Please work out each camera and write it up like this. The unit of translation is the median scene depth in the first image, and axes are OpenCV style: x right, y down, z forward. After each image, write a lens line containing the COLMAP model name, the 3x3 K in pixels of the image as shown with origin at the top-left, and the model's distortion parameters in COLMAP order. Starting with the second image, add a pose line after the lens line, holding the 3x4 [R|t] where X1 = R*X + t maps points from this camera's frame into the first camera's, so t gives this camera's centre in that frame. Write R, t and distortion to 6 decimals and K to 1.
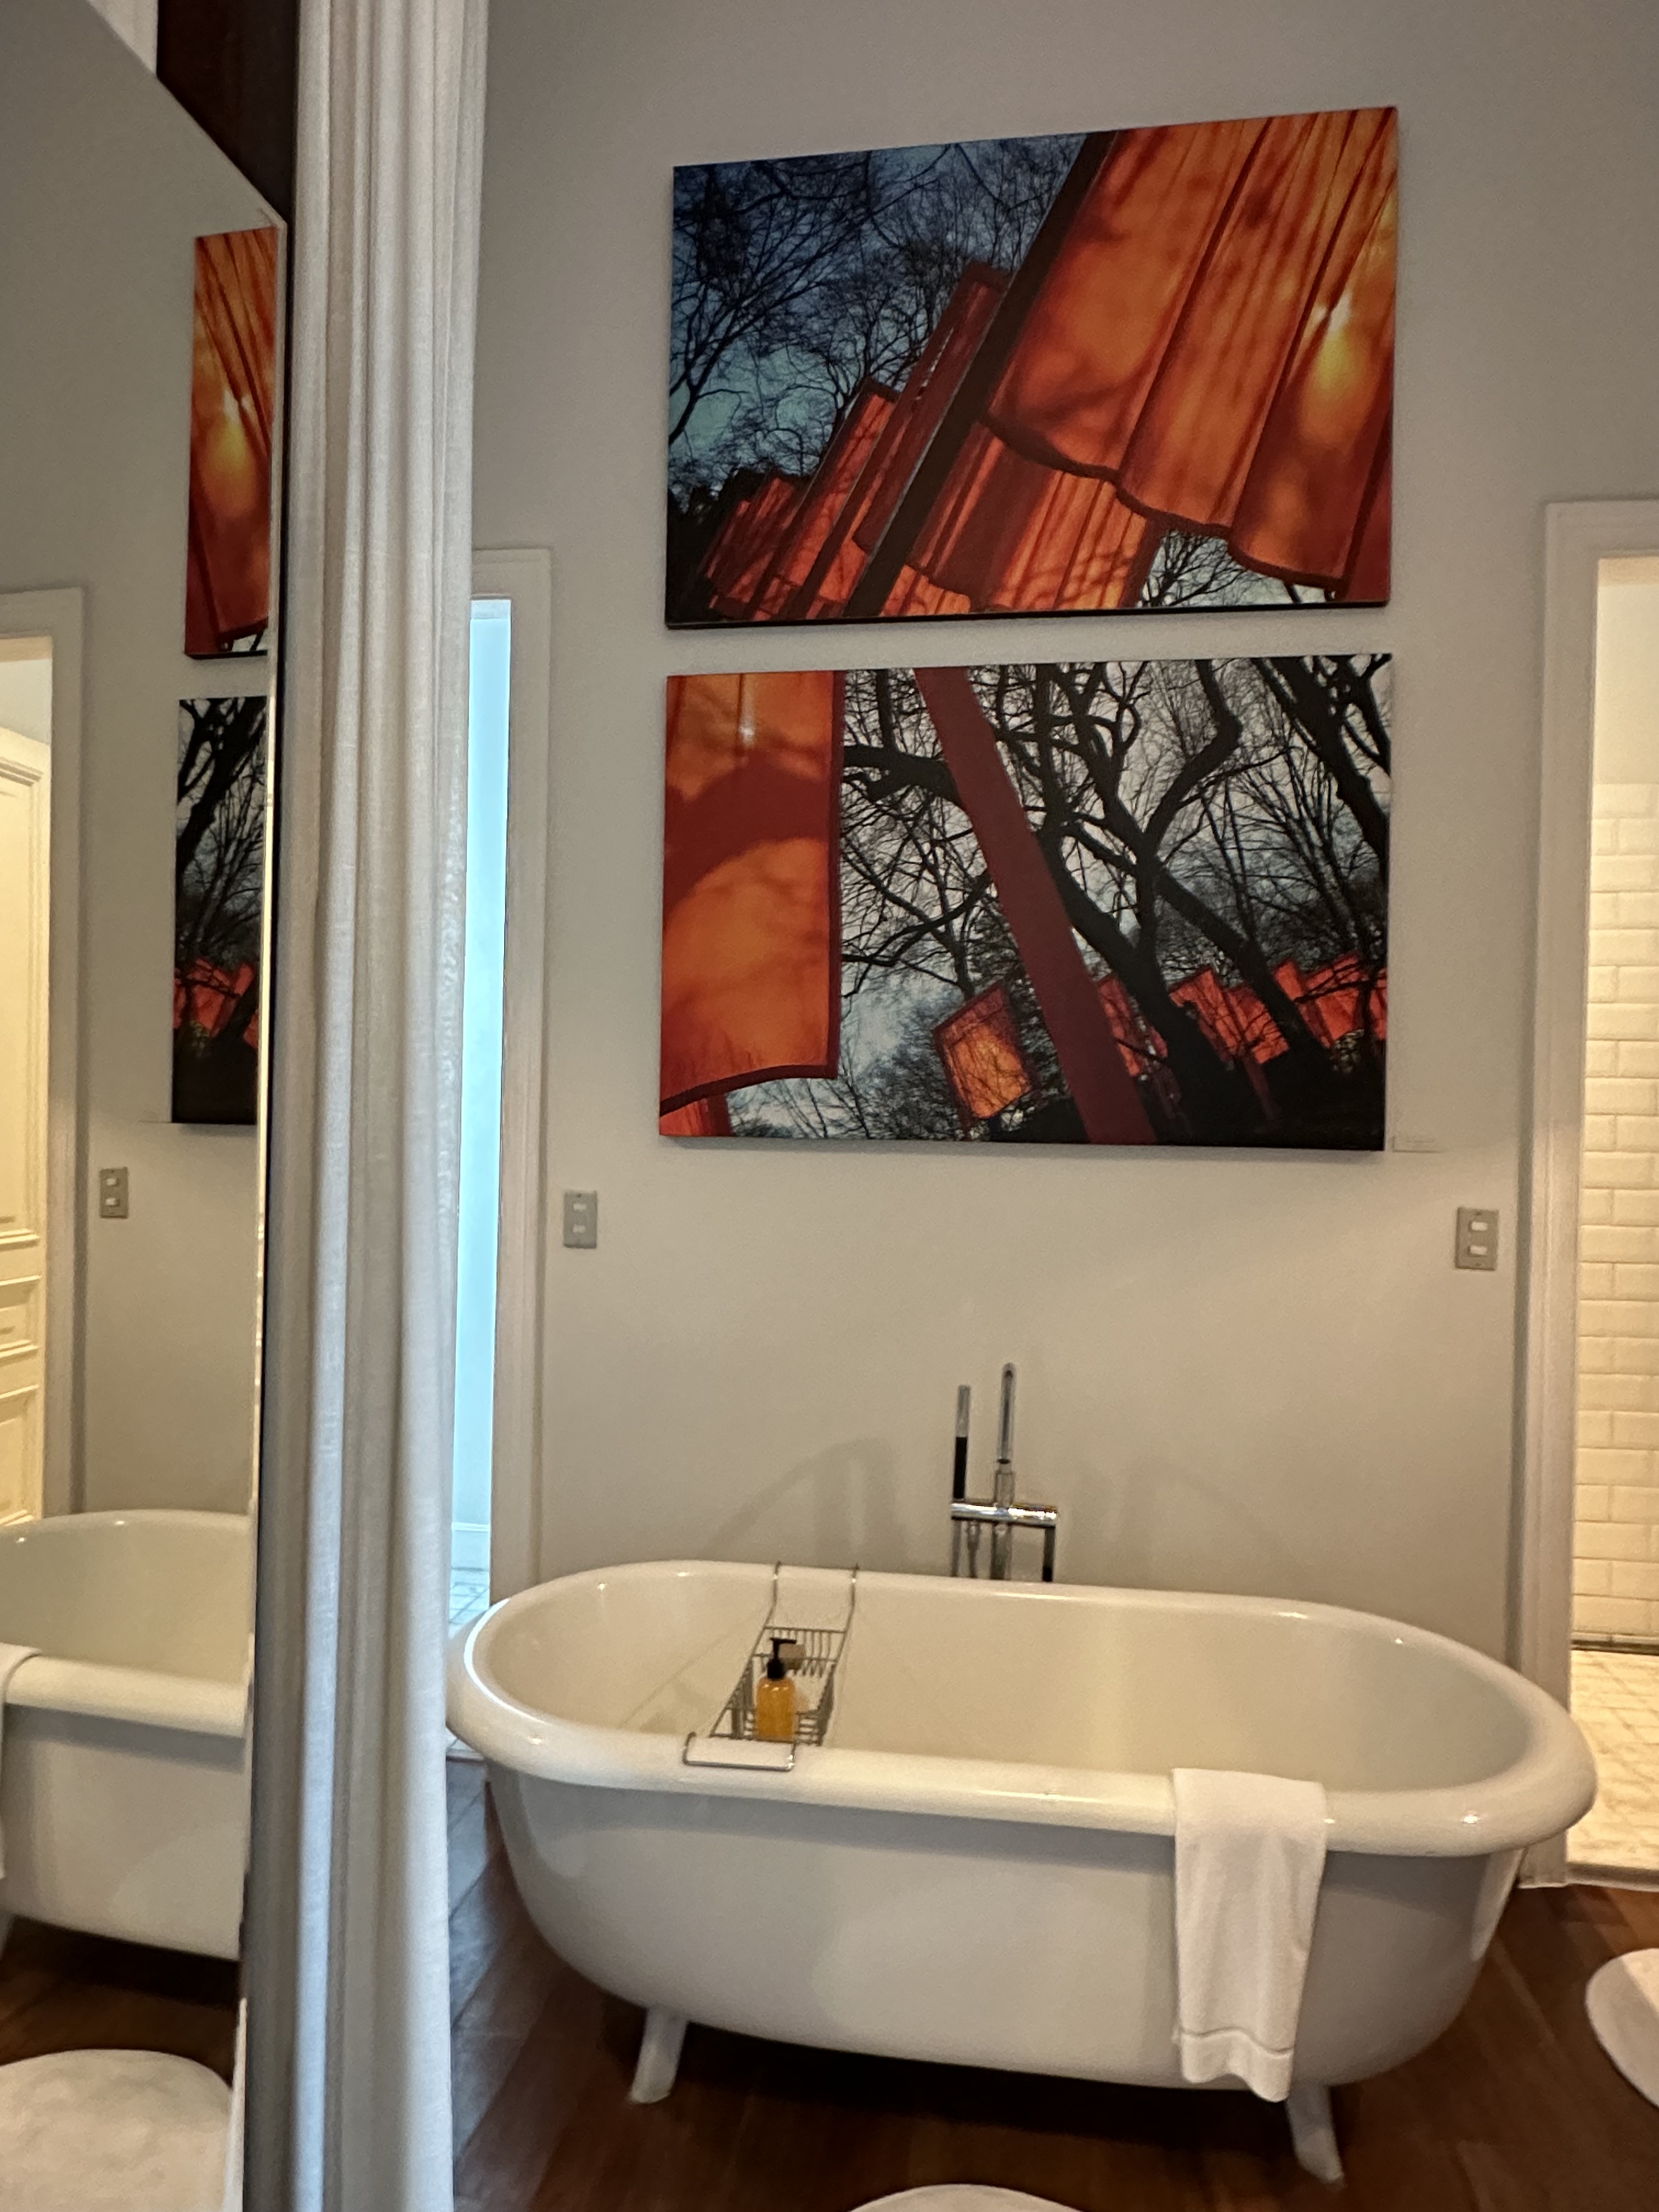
lens RADIAL K [[1347.0, 0, 830.1], [0, 1347.0, 1115.8], [0, 0, 1]] dist [-0.003519, 0.003011]
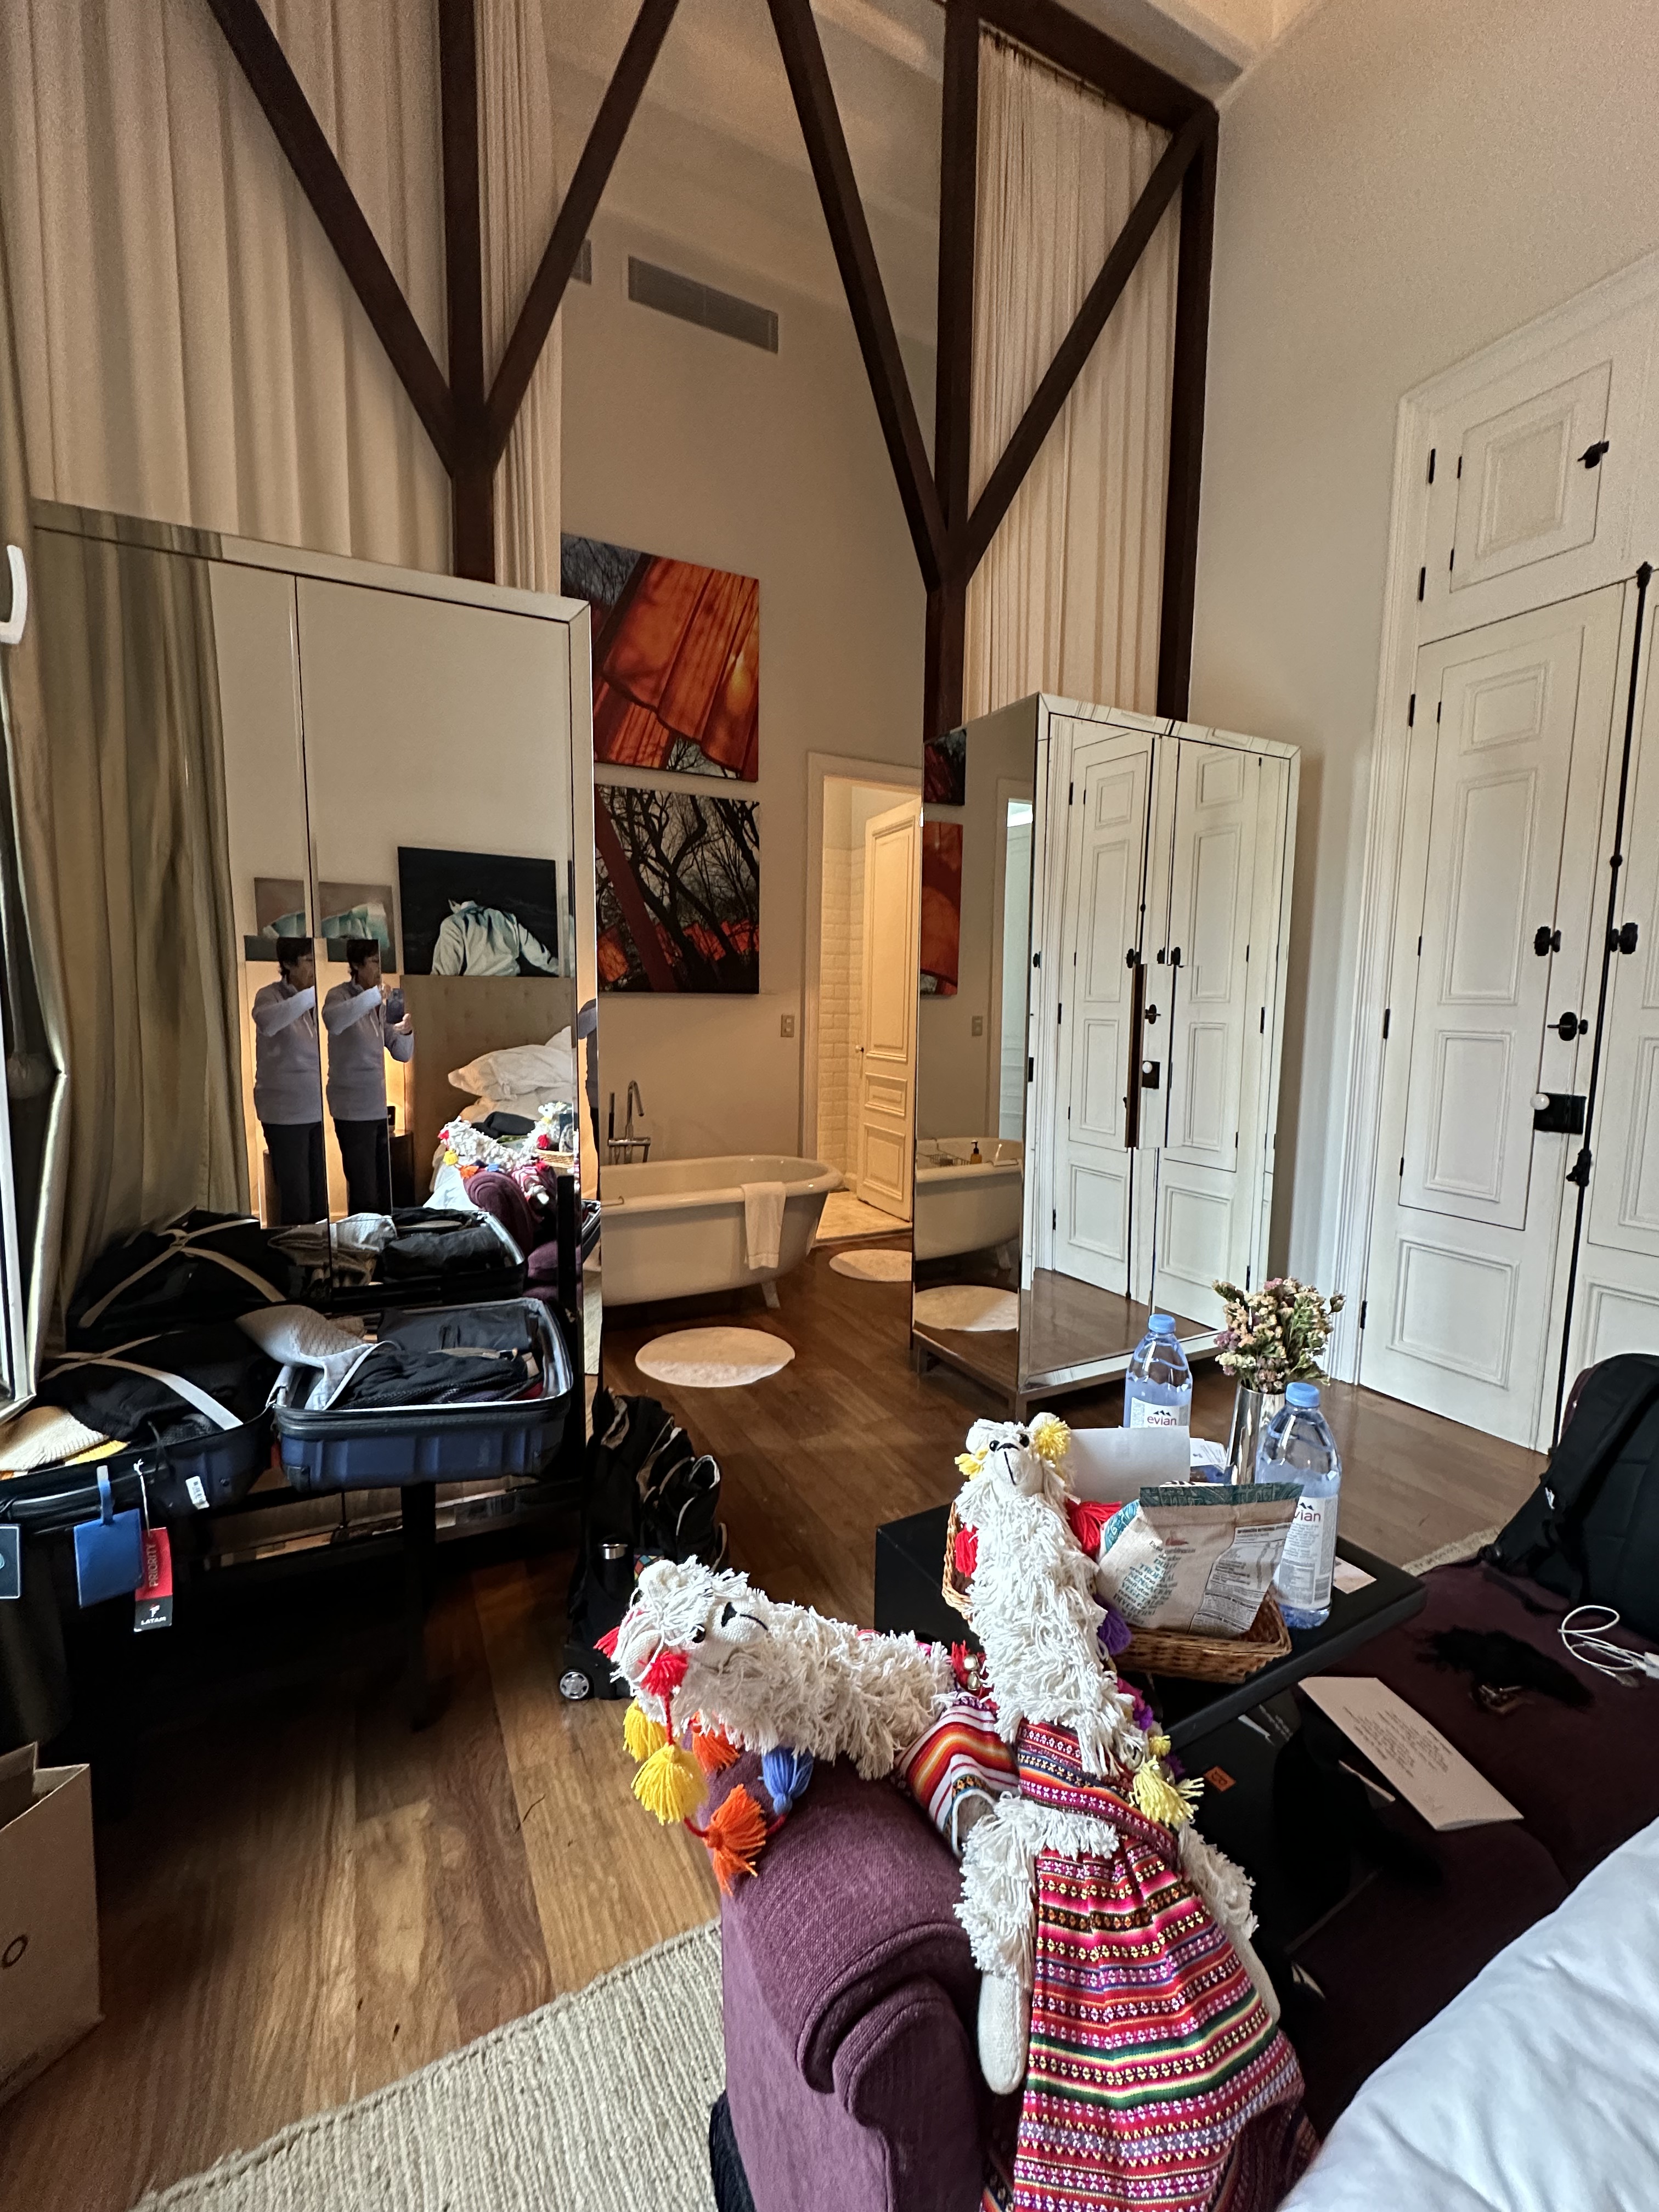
lens RADIAL K [[907.7, 0, 829.4], [0, 907.7, 1097.6], [0, 0, 1]] dist [0.000408, 0.000012]
pose [[0.814112, -0.074543, 0.575903, -0.519788], [0.000185, 0.991760, 0.128108, -0.000562], [-0.580708, -0.104187, 0.807418, -0.551279]]
